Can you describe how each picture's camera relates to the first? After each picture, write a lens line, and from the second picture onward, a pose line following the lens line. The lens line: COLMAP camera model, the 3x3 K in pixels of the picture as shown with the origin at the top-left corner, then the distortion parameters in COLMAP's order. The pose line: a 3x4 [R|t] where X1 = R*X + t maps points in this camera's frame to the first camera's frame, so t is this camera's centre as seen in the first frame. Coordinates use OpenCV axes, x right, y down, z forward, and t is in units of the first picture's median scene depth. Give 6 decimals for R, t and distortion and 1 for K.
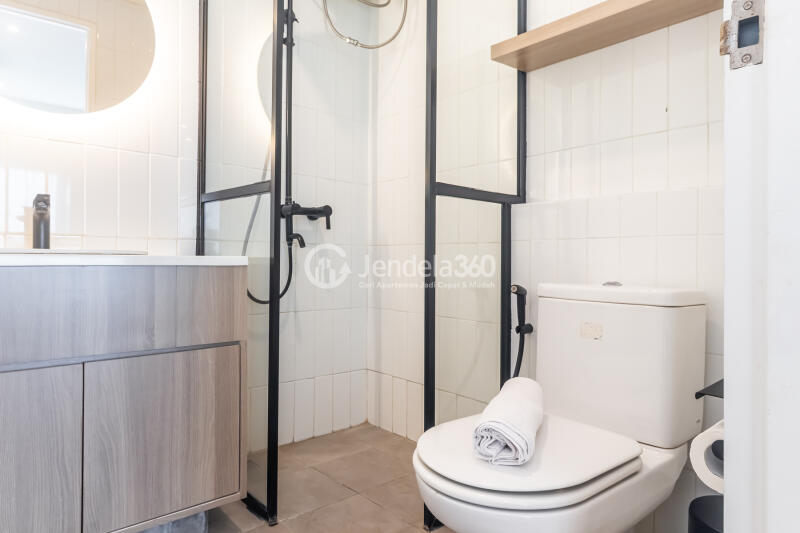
lens RADIAL K [[504.3, 0, 400.0], [0, 504.3, 266.5], [0, 0, 1]] dist [-0.000669, -0.000176]
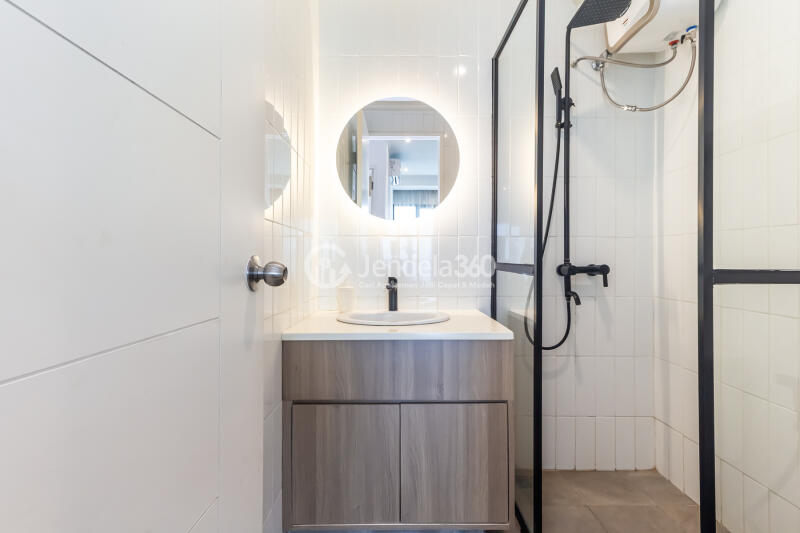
lens RADIAL K [[385.4, 0, 400.0], [0, 385.4, 266.5], [0, 0, 1]] dist [0.012313, 0.000241]
pose [[0.757916, -0.007601, -0.652308, 0.068564], [0.006103, 0.999971, -0.004561, -0.118326], [0.652324, -0.000524, 0.757940, 0.073672]]
